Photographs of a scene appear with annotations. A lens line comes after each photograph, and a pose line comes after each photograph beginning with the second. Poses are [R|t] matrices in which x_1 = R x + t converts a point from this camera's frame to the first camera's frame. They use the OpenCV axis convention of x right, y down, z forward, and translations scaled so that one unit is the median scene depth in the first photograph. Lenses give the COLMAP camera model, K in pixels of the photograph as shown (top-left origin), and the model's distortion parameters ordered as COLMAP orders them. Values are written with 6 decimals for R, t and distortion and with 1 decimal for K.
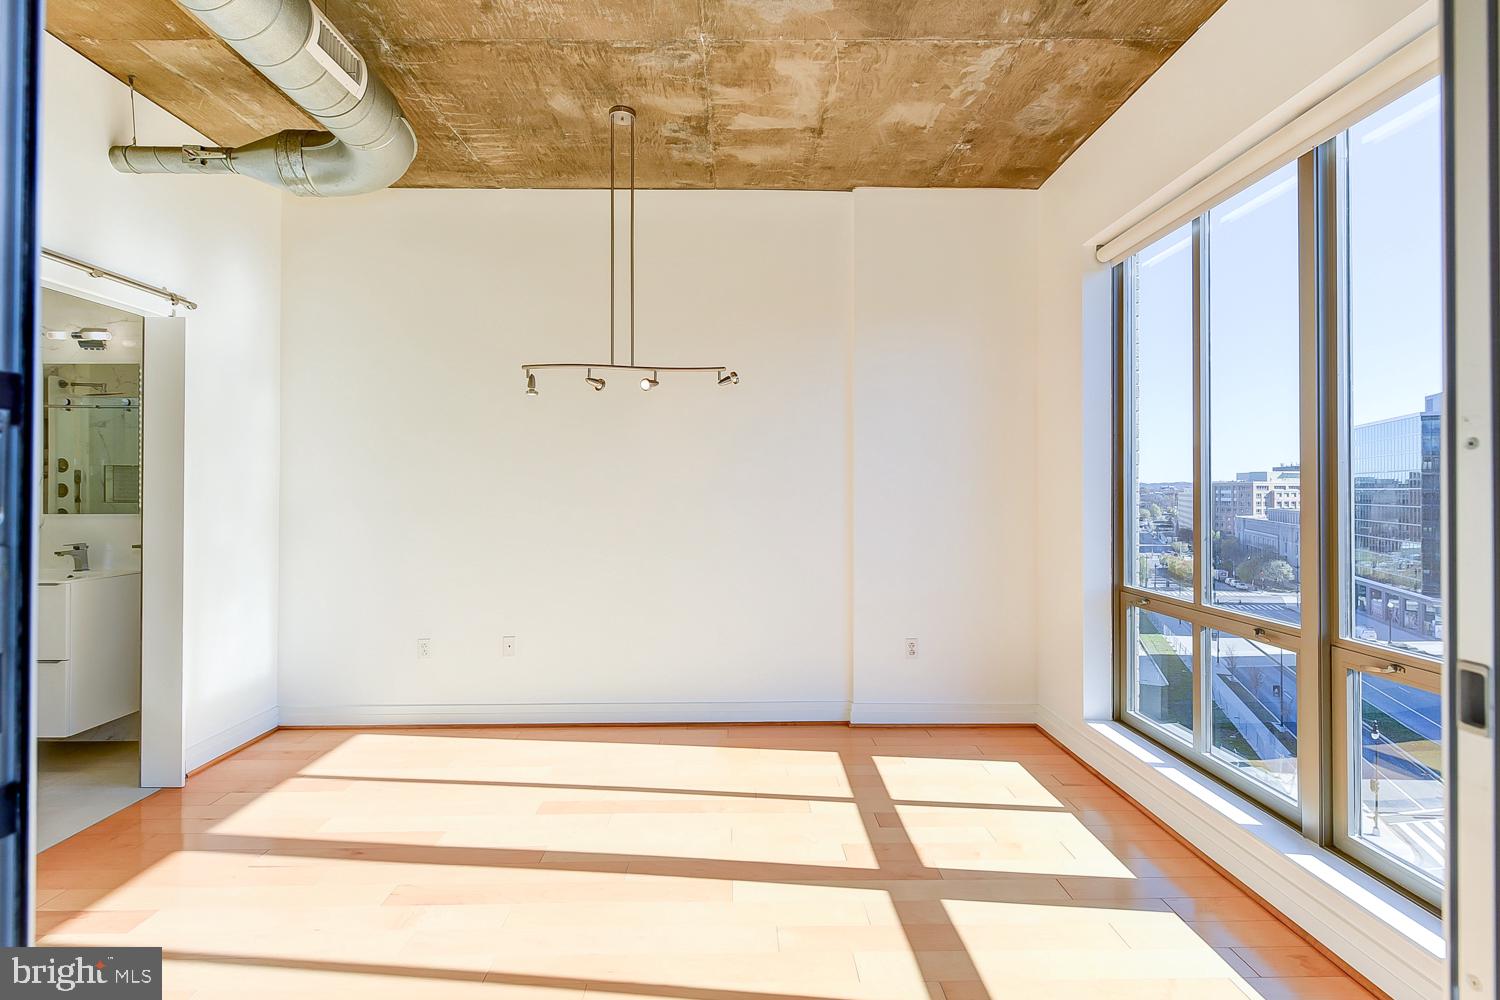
lens RADIAL K [[701.7, 0, 744.4], [0, 701.7, 479.2], [0, 0, 1]] dist [0.005801, -0.004624]
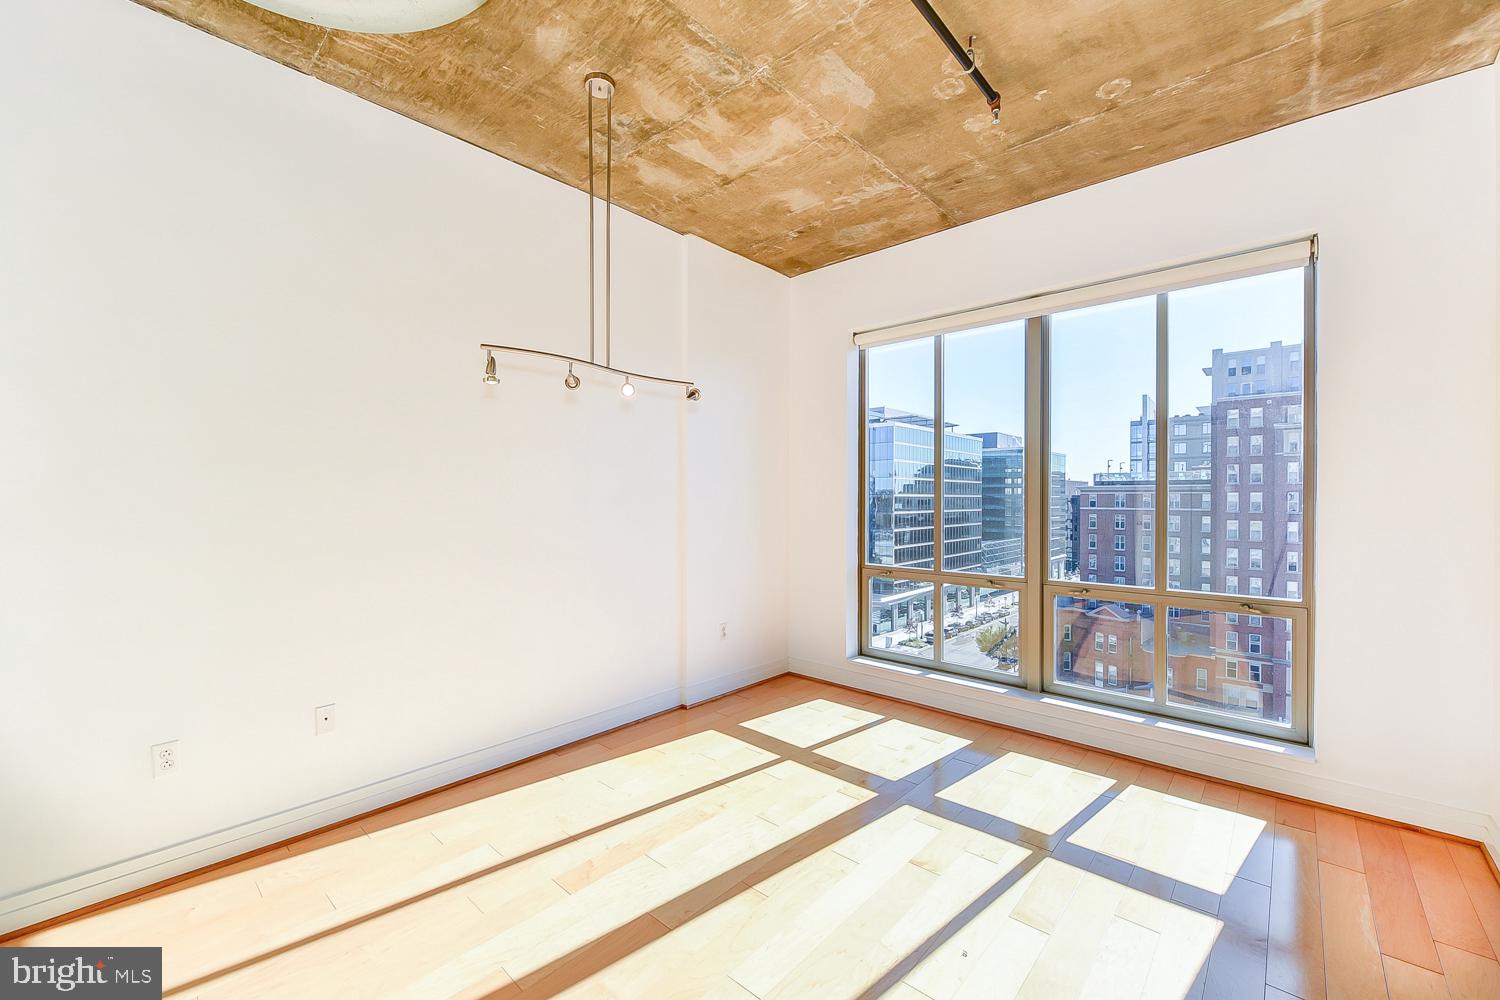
lens RADIAL K [[596.8, 0, 741.1], [0, 596.8, 497.9], [0, 0, 1]] dist [0.005577, -0.004457]
pose [[0.692989, -0.000161, 0.720949, -0.600216], [-0.012063, 0.999857, 0.011818, -0.002160], [-0.720848, -0.016886, 0.692888, 0.331898]]
